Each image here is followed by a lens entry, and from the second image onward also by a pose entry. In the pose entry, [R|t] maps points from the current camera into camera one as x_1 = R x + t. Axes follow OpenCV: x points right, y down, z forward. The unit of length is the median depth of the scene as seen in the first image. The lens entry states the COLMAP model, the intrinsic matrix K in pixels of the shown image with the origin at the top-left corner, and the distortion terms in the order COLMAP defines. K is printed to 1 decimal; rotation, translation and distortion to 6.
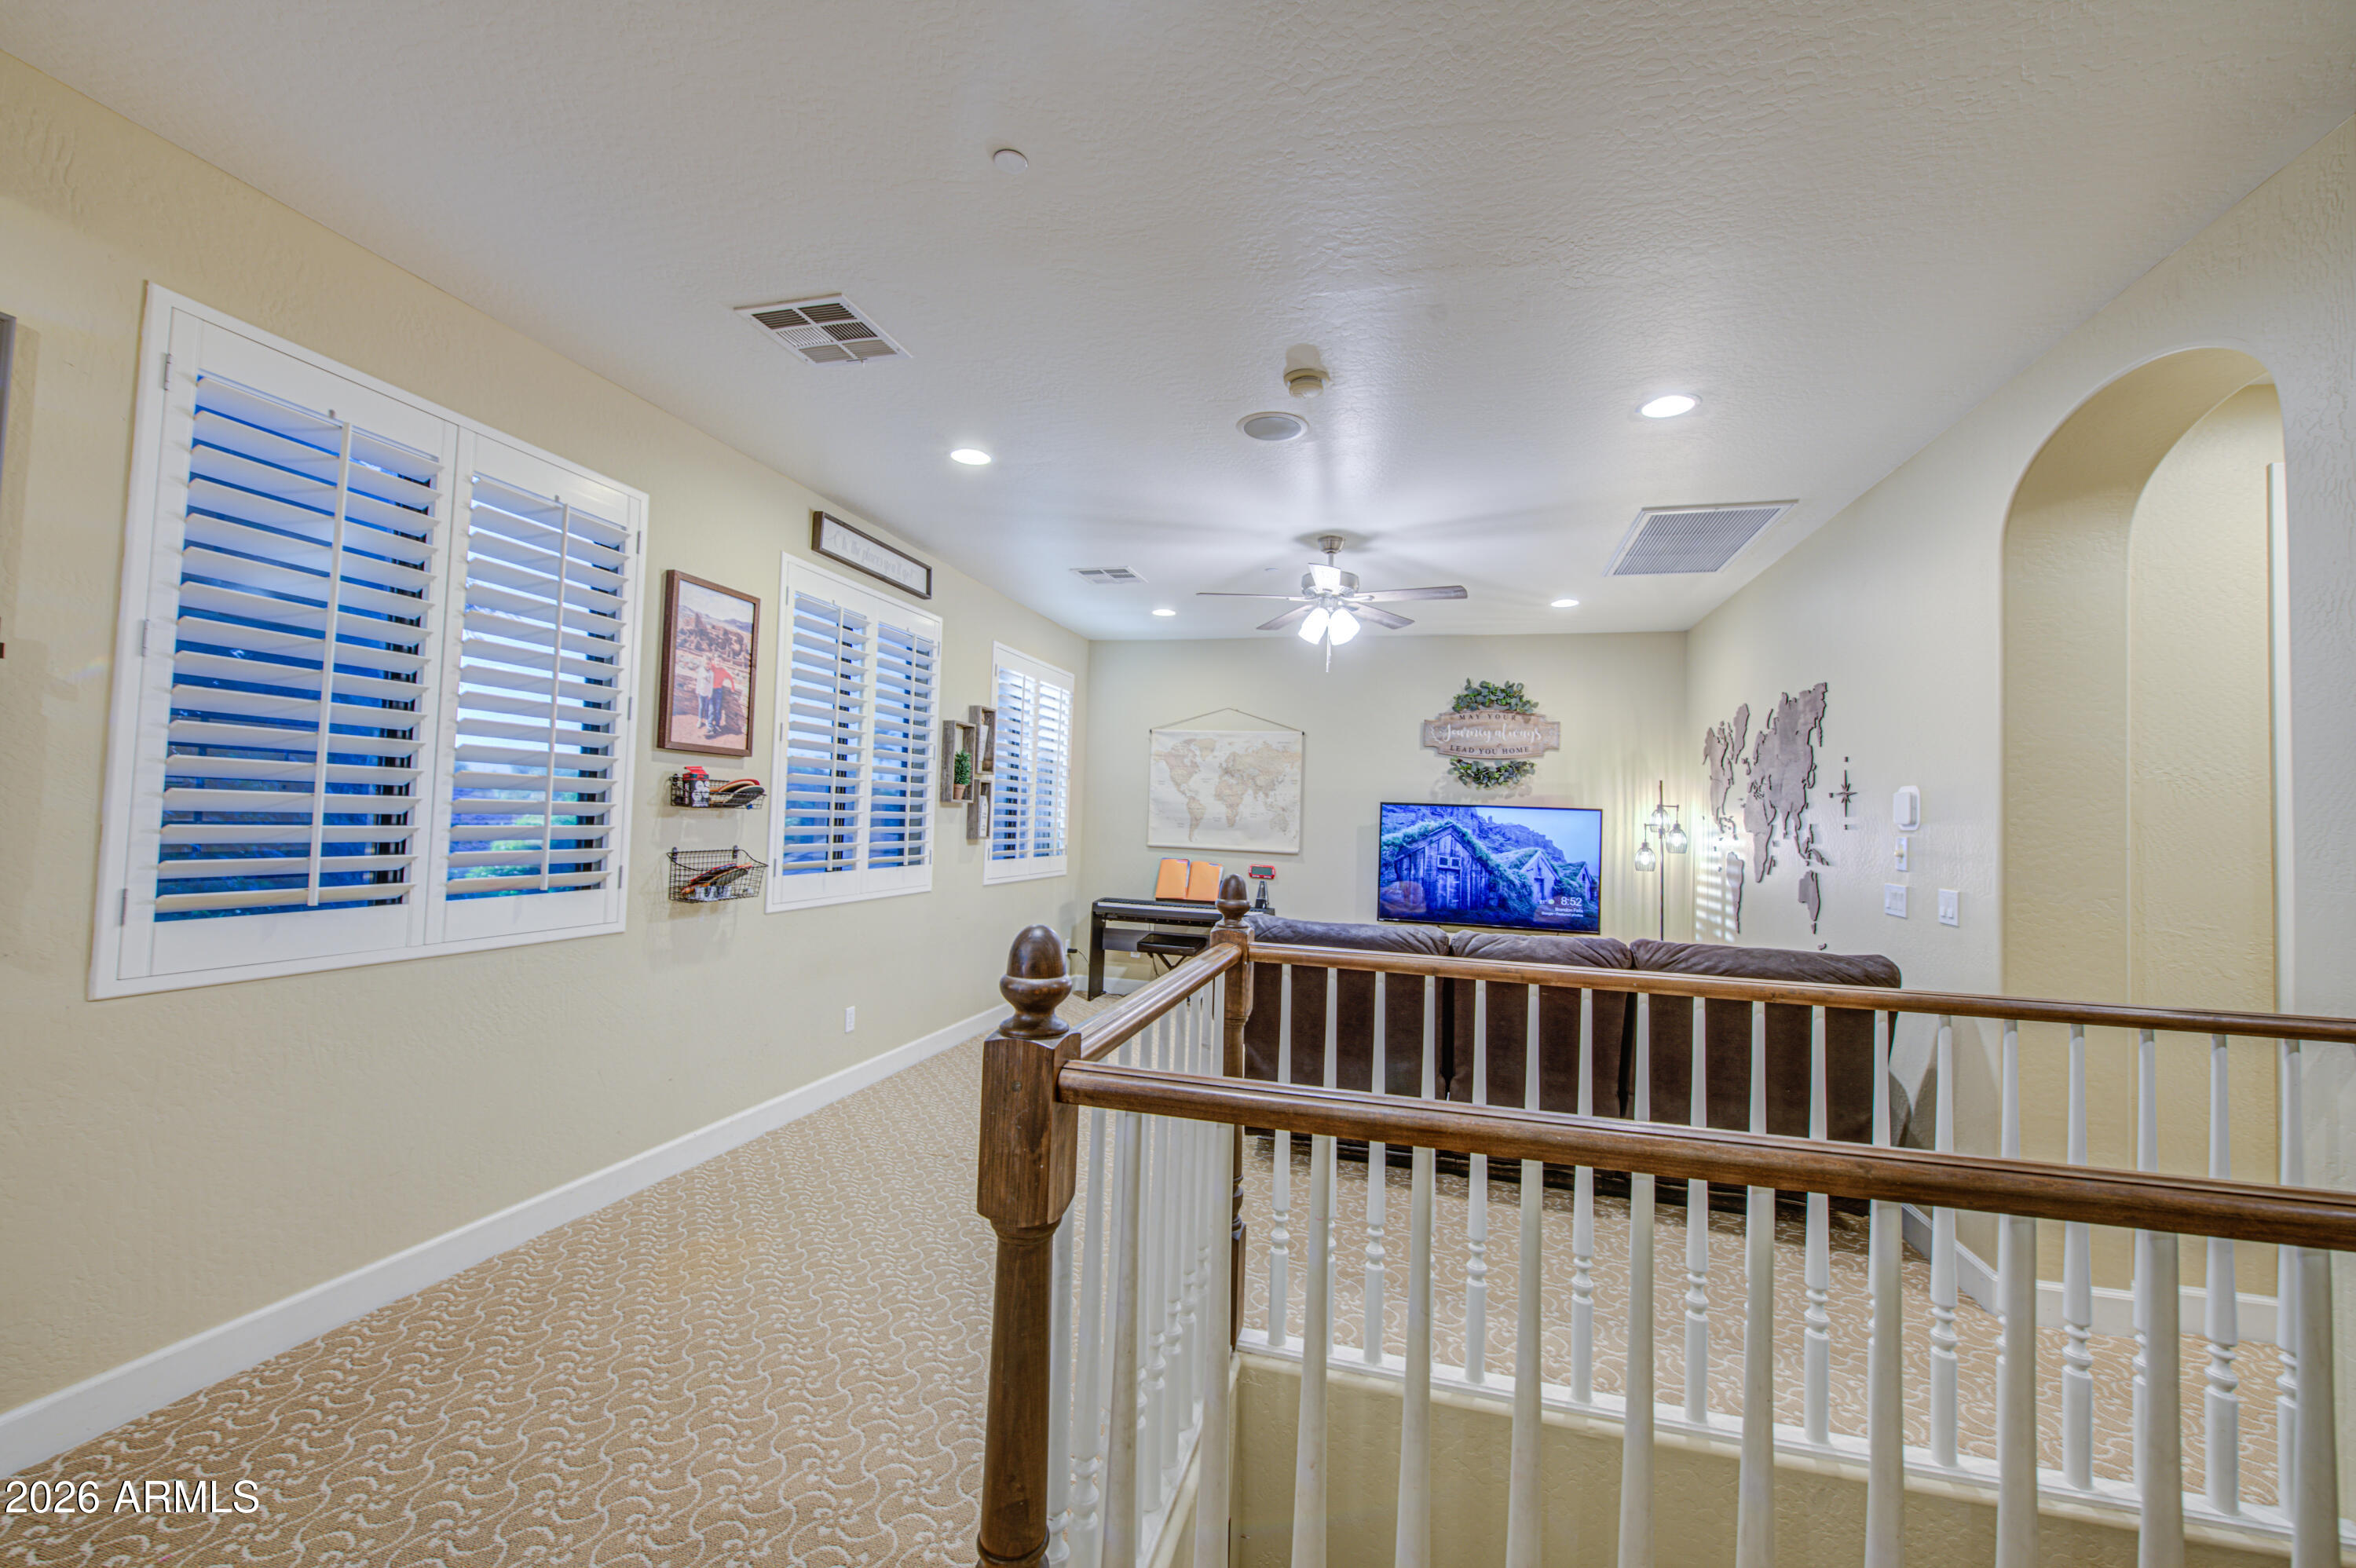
lens RADIAL K [[953.5, 0, 1249.6], [0, 953.5, 788.8], [0, 0, 1]] dist [-0.001792, -0.000347]
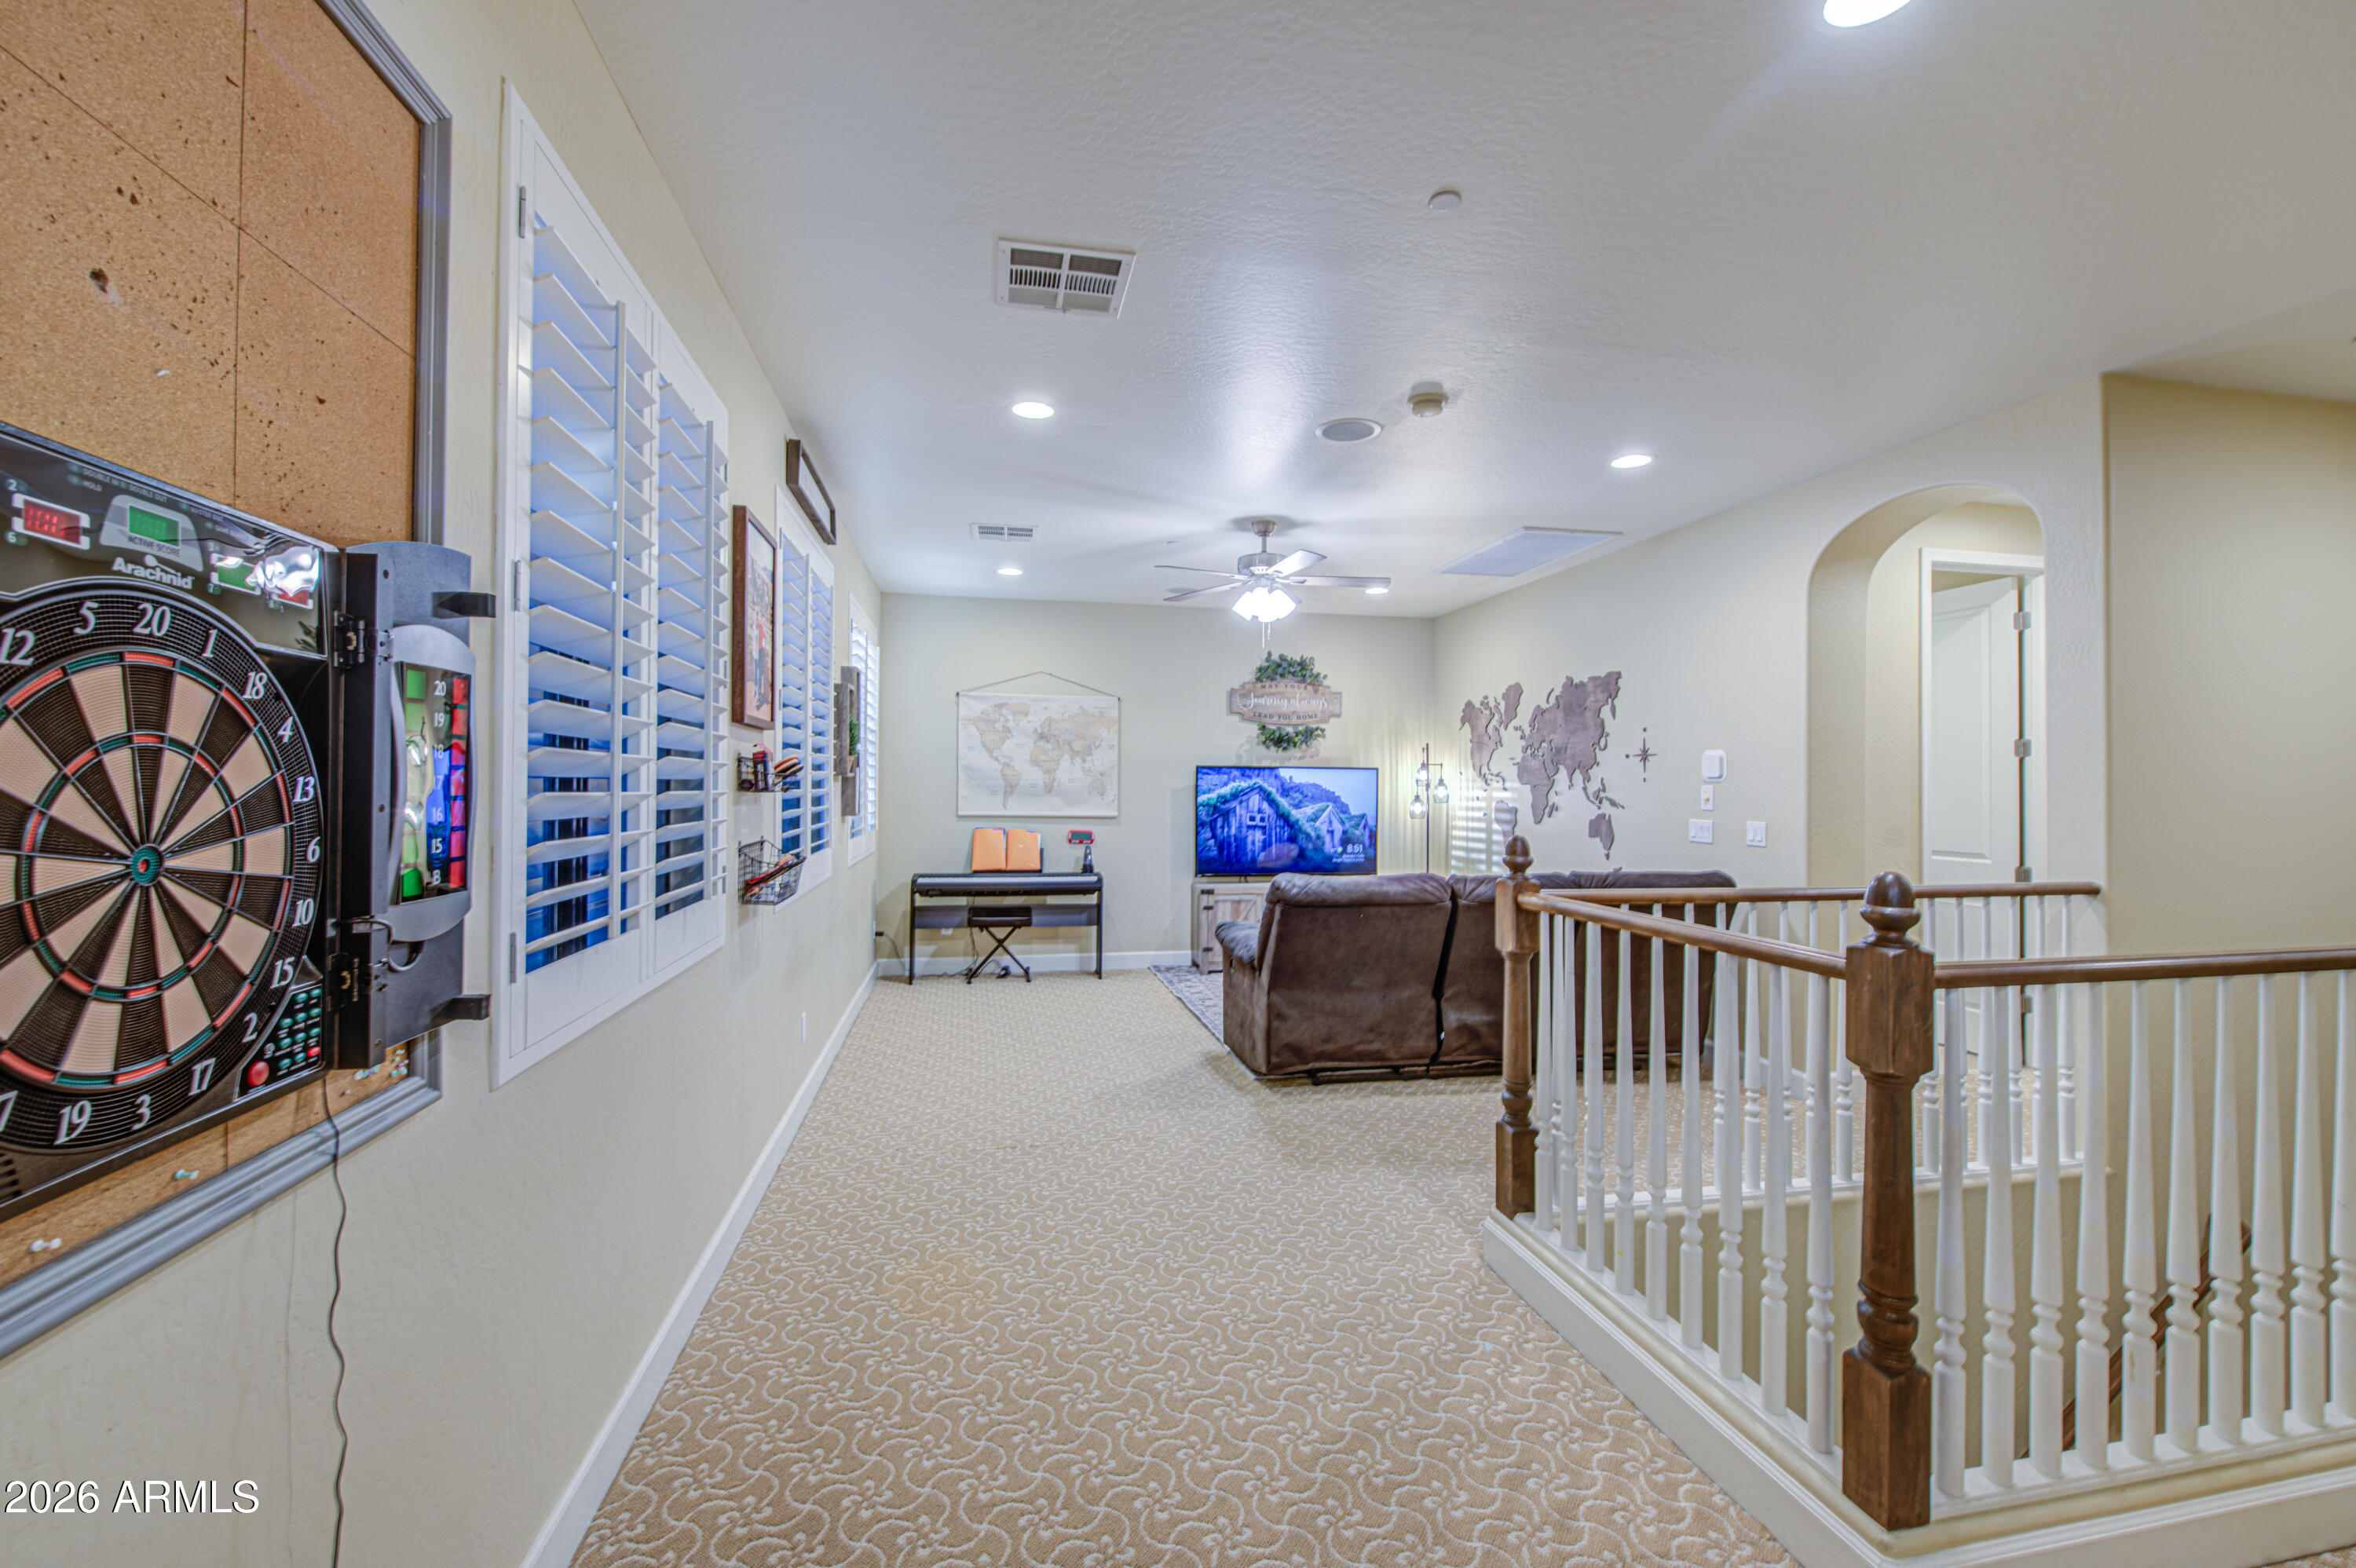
lens RADIAL K [[953.5, 0, 1249.6], [0, 953.5, 788.8], [0, 0, 1]] dist [-0.001792, -0.000347]
pose [[0.889108, -0.028989, 0.456779, -0.297133], [0.008455, 0.998862, 0.046933, -0.009306], [-0.457619, -0.037867, 0.888341, 0.030483]]
